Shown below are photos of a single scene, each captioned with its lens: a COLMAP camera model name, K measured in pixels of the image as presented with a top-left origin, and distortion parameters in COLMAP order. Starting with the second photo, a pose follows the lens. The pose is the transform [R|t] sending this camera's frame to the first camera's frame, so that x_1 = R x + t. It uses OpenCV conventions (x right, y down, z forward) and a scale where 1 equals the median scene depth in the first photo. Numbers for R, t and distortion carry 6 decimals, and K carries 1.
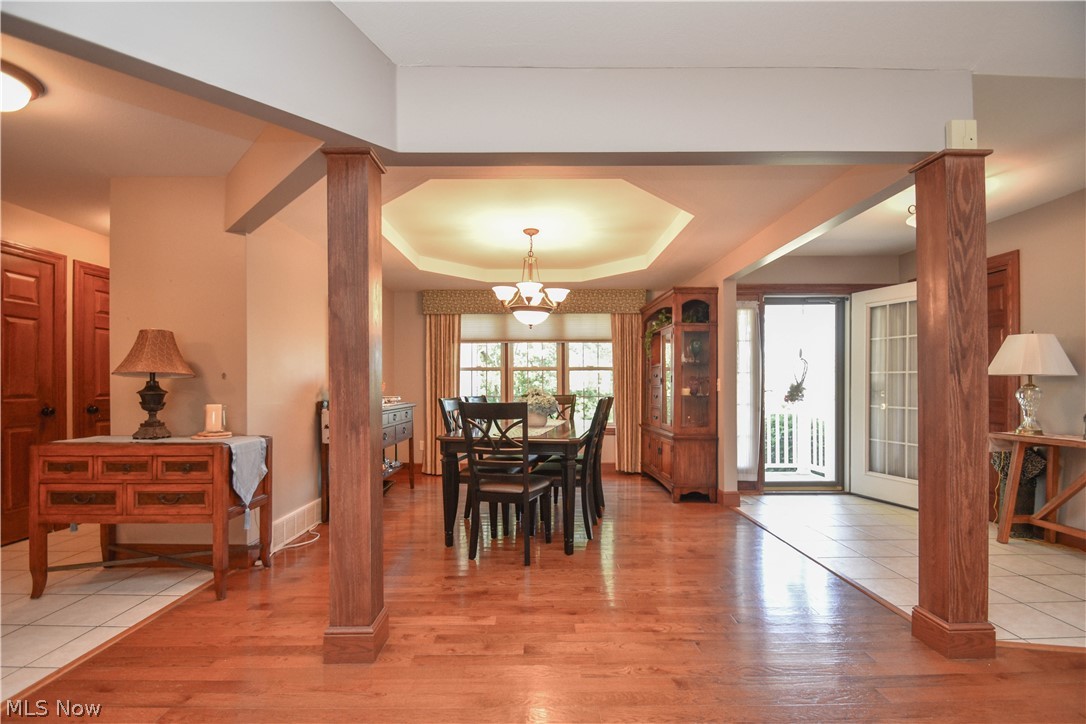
lens RADIAL K [[479.8, 0, 541.4], [0, 479.8, 384.0], [0, 0, 1]] dist [0.016106, -0.016305]
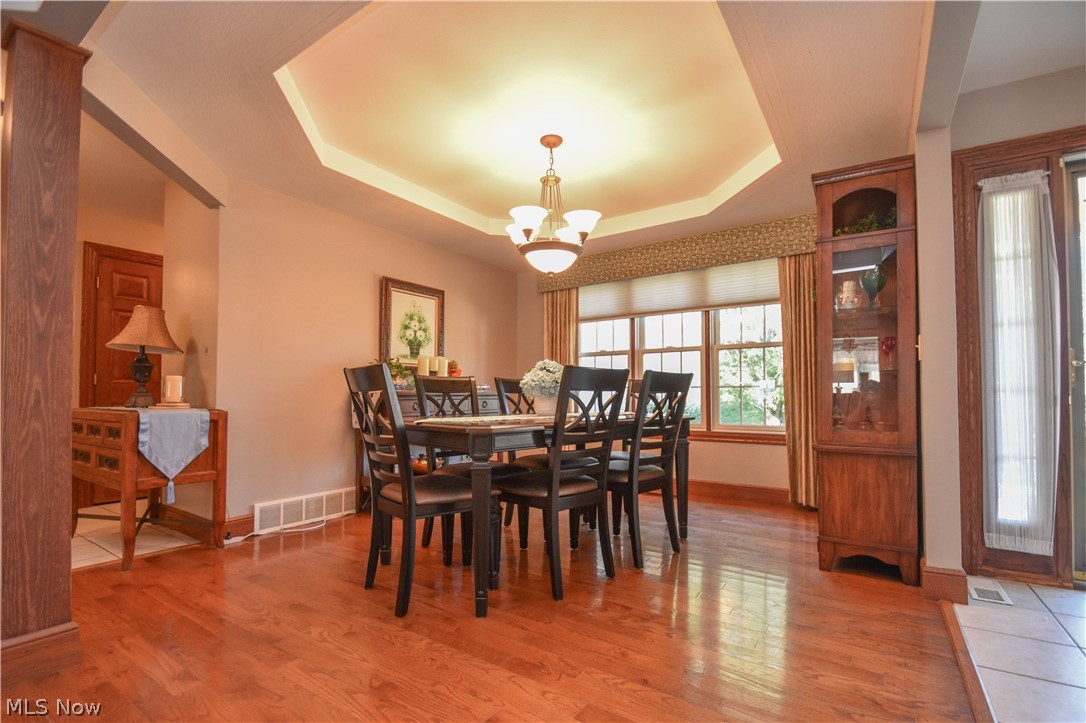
lens RADIAL K [[485.4, 0, 541.2], [0, 485.4, 383.7], [0, 0, 1]] dist [0.017125, -0.018151]
pose [[0.824313, -0.012494, -0.565996, 0.403679], [0.000365, 0.999768, -0.021539, 0.060471], [0.566133, 0.017548, 0.824127, 0.444979]]
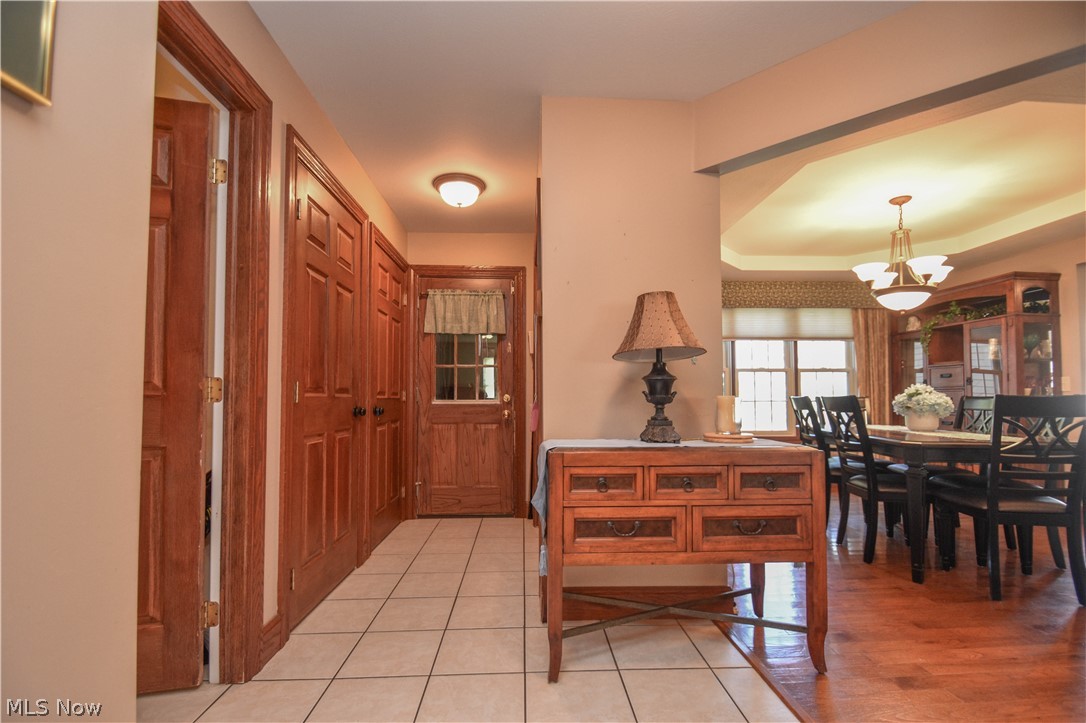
lens RADIAL K [[479.8, 0, 541.4], [0, 479.8, 383.5], [0, 0, 1]] dist [0.016106, -0.016305]
pose [[0.999221, 0.002986, 0.039358, -0.748732], [-0.001760, 0.999514, -0.031138, 0.035449], [-0.039431, 0.031044, 0.998740, 0.208709]]
